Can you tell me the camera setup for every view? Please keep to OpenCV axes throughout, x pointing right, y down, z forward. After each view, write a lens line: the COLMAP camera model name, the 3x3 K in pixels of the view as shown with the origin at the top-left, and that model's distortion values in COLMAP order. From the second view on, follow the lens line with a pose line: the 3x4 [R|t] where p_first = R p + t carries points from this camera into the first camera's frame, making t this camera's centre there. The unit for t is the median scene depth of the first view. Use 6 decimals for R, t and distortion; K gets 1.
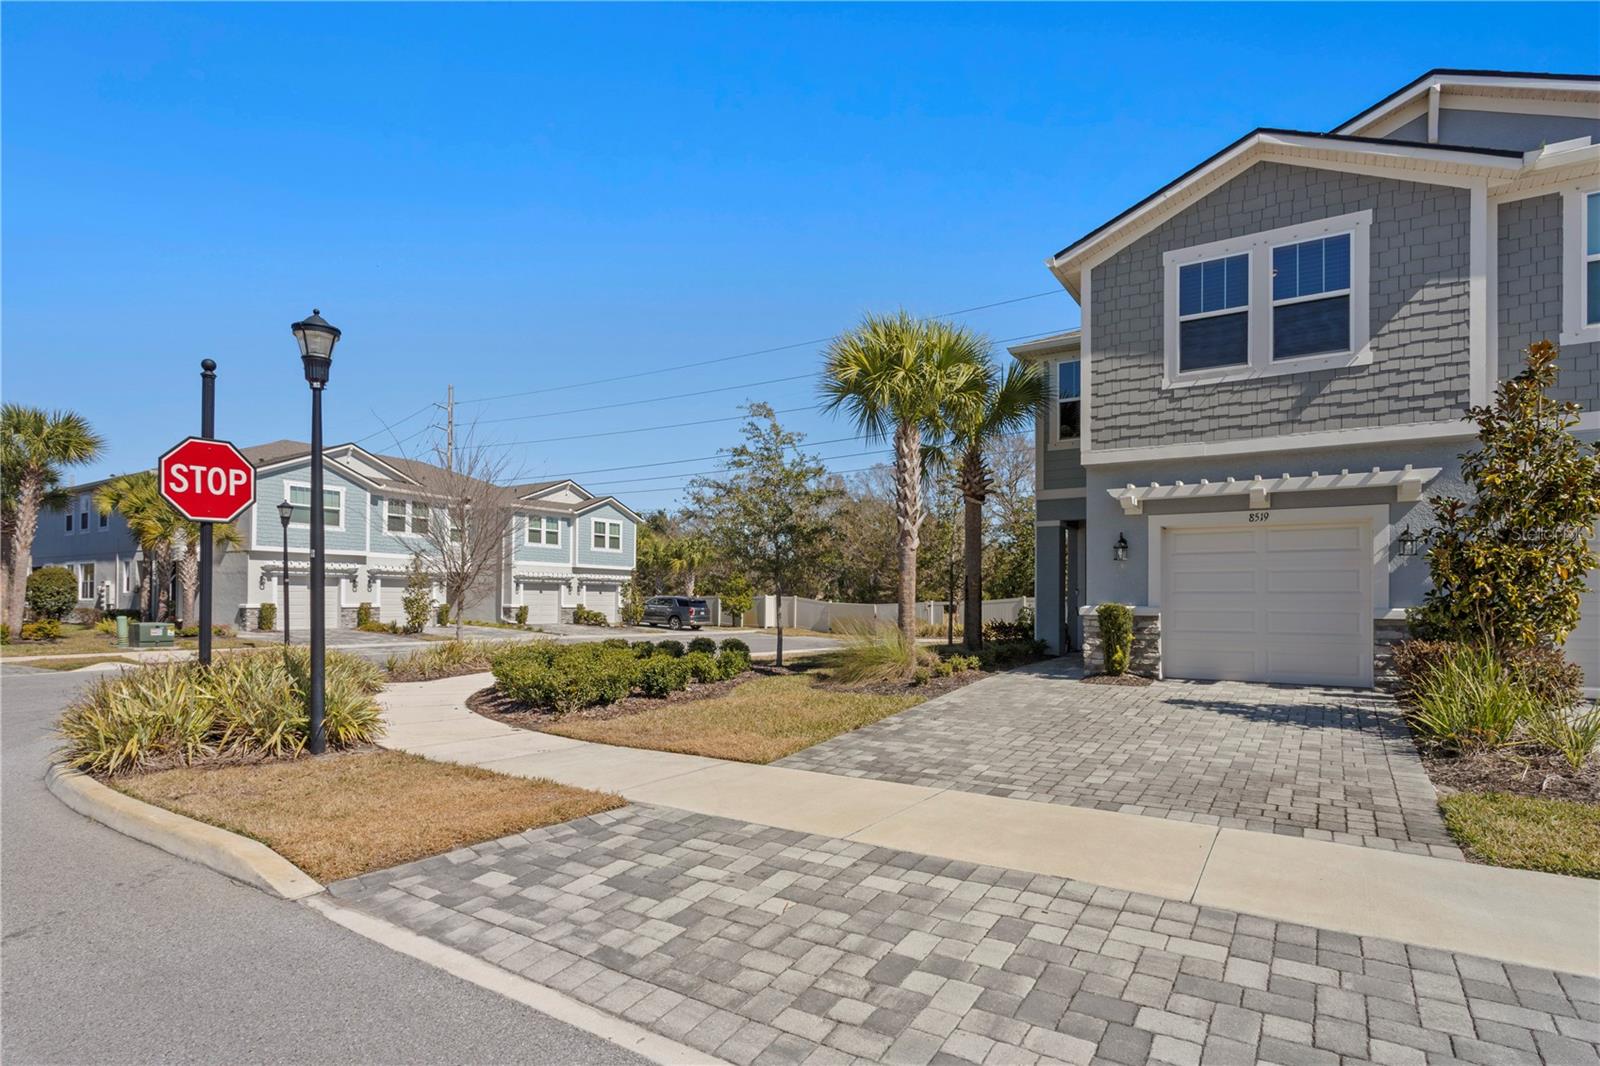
lens RADIAL K [[792.8, 0, 828.2], [0, 792.8, 604.3], [0, 0, 1]] dist [-0.011360, 0.004116]
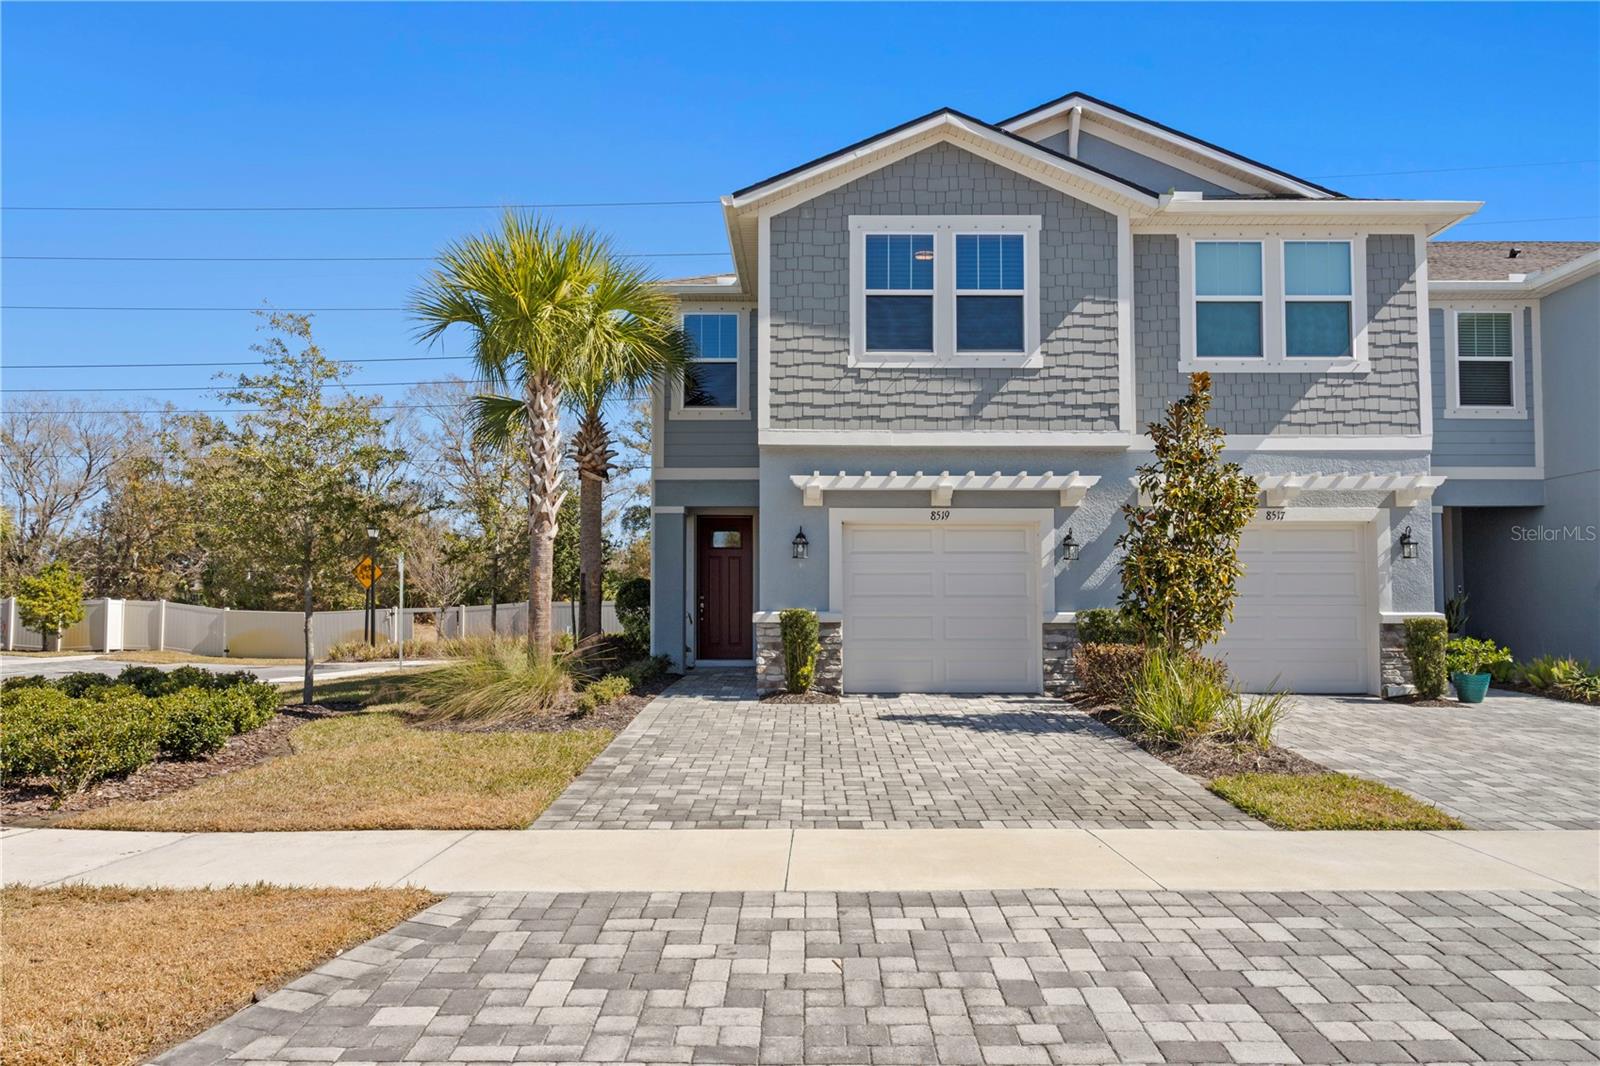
lens RADIAL K [[1069.2, 0, 812.1], [0, 1069.2, 571.8], [0, 0, 1]] dist [-0.001009, 0.000528]
pose [[0.849873, 0.013554, 0.526813, -0.268933], [0.005986, 0.999356, -0.035368, 0.000233], [-0.526953, 0.033211, 0.849245, 0.008776]]
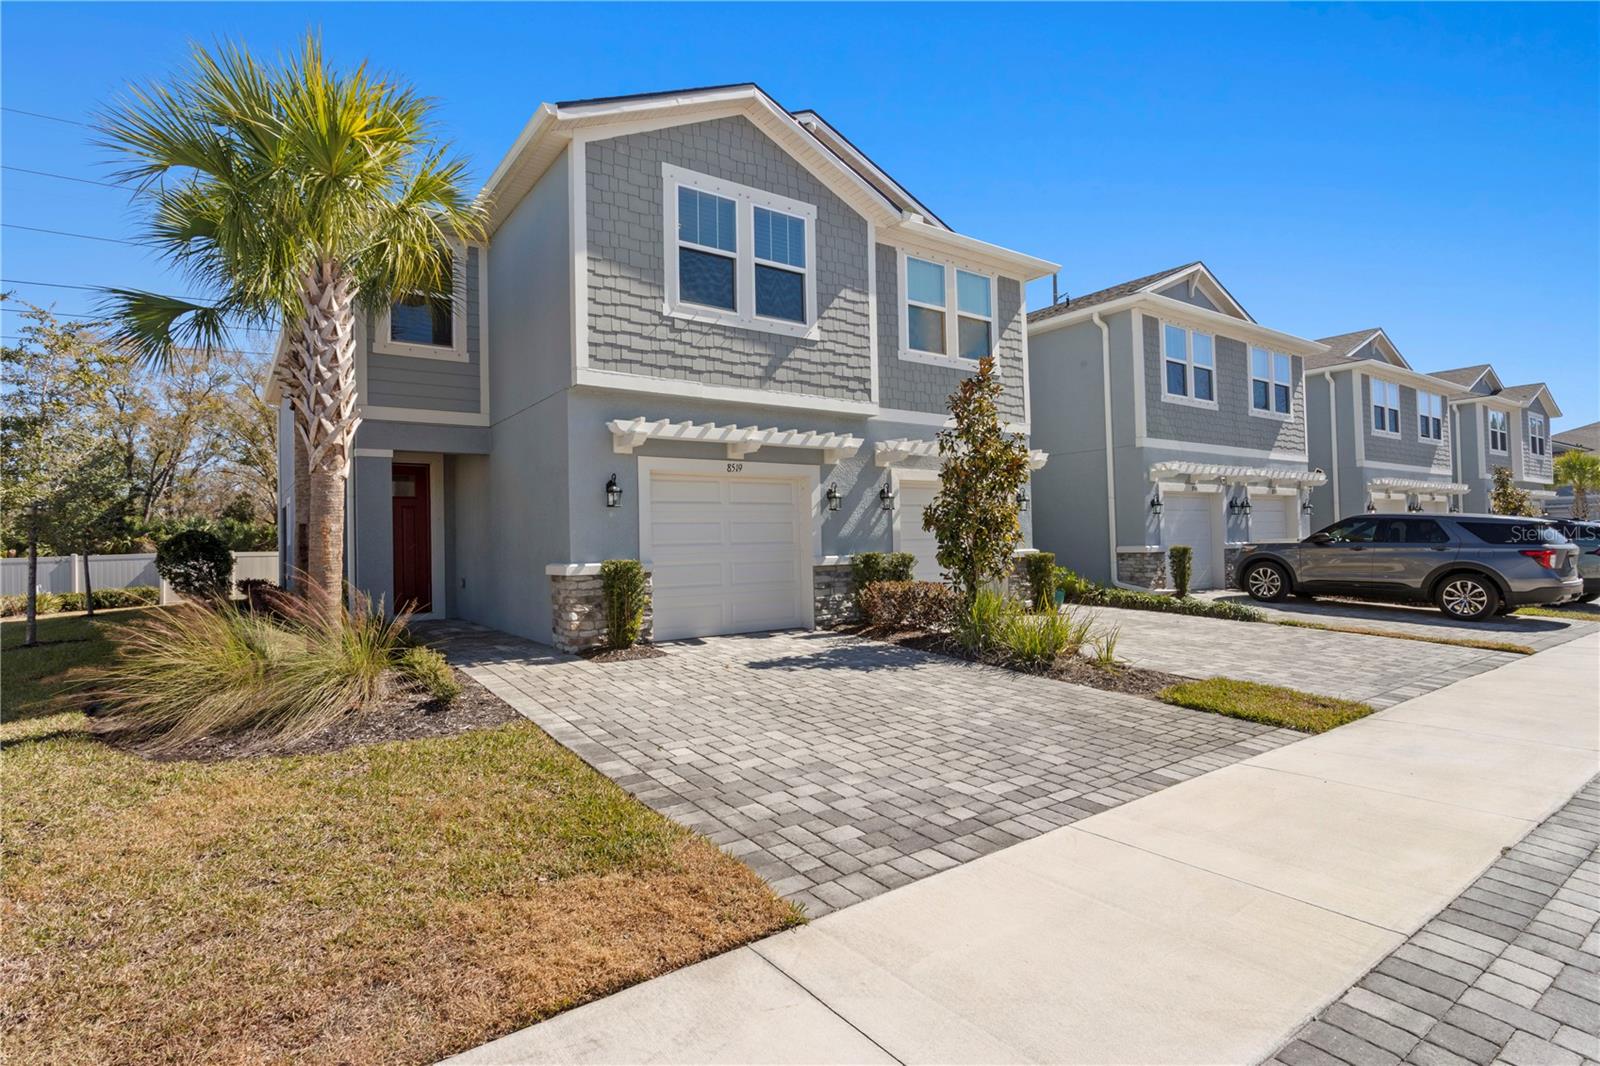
lens RADIAL K [[792.8, 0, 806.3], [0, 792.8, 528.8], [0, 0, 1]] dist [-0.011360, 0.004116]
pose [[0.392881, 0.005045, 0.919575, -0.361800], [0.028571, 0.999435, -0.017690, -0.014836], [-0.919145, 0.033223, 0.392515, 0.571563]]
